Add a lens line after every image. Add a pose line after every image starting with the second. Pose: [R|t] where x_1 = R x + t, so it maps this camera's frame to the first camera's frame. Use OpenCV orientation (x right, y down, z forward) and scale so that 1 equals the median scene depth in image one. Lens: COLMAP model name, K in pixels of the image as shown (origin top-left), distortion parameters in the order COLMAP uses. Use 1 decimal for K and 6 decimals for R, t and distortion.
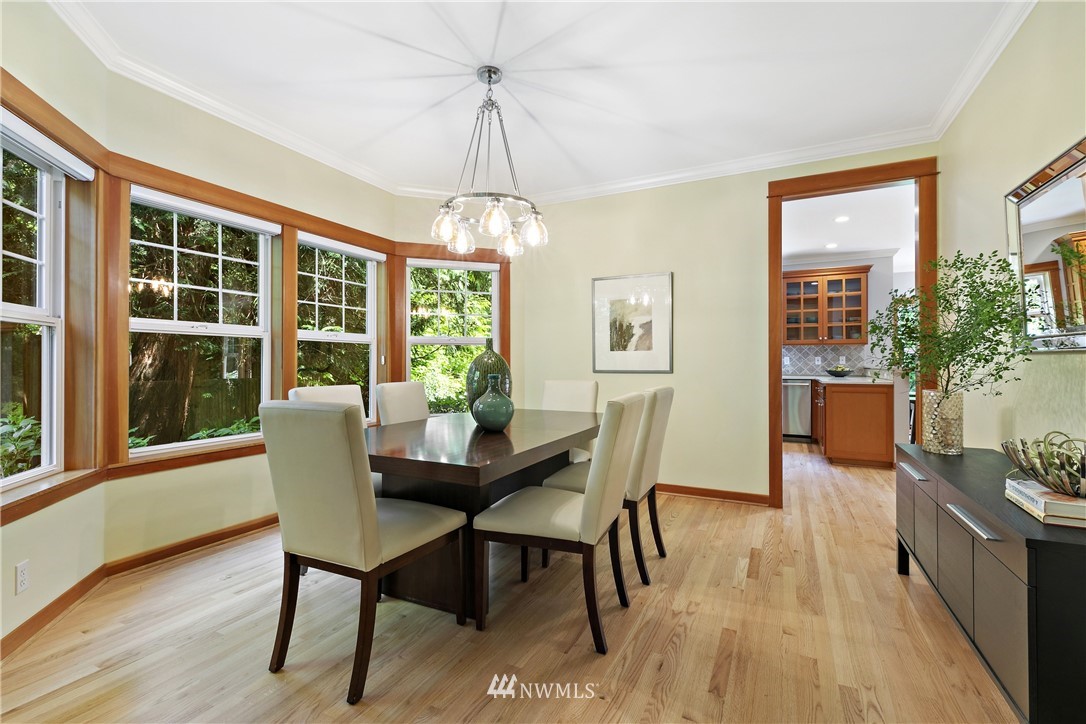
lens RADIAL K [[481.3, 0, 546.5], [0, 481.3, 358.2], [0, 0, 1]] dist [0.002585, 0.000492]
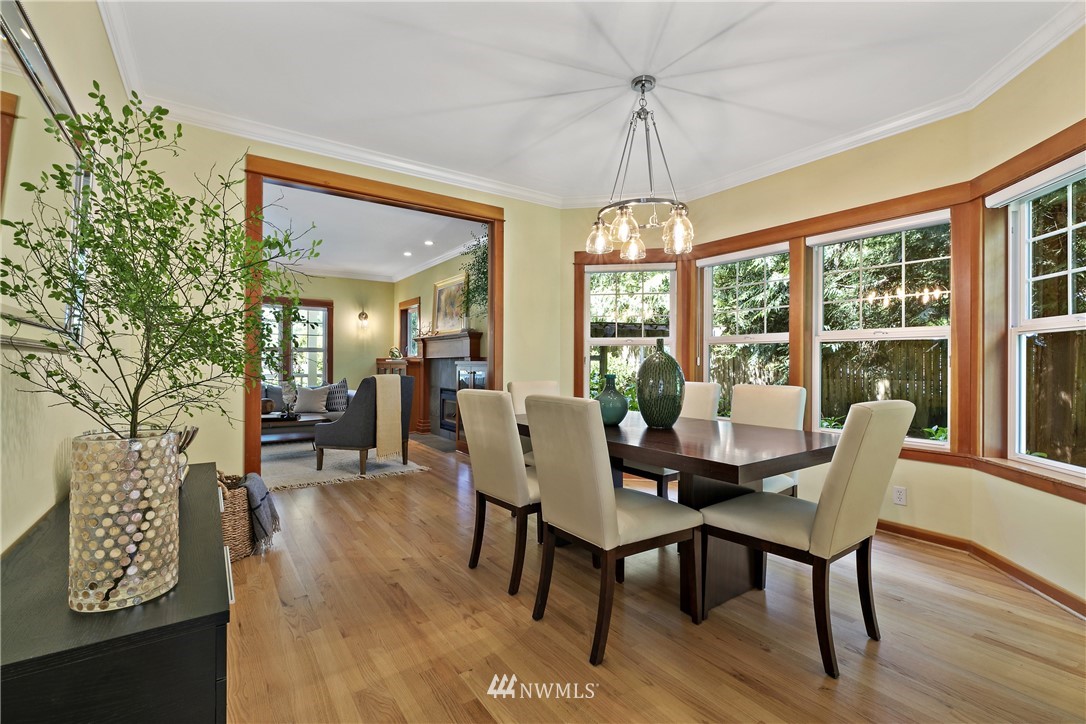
lens RADIAL K [[481.3, 0, 545.9], [0, 481.3, 362.5], [0, 0, 1]] dist [0.002585, 0.000492]
pose [[-0.480691, -0.005346, -0.876874, 1.112076], [0.005947, 0.999939, -0.009356, 0.016468], [0.876870, -0.009712, -0.480629, 1.654720]]
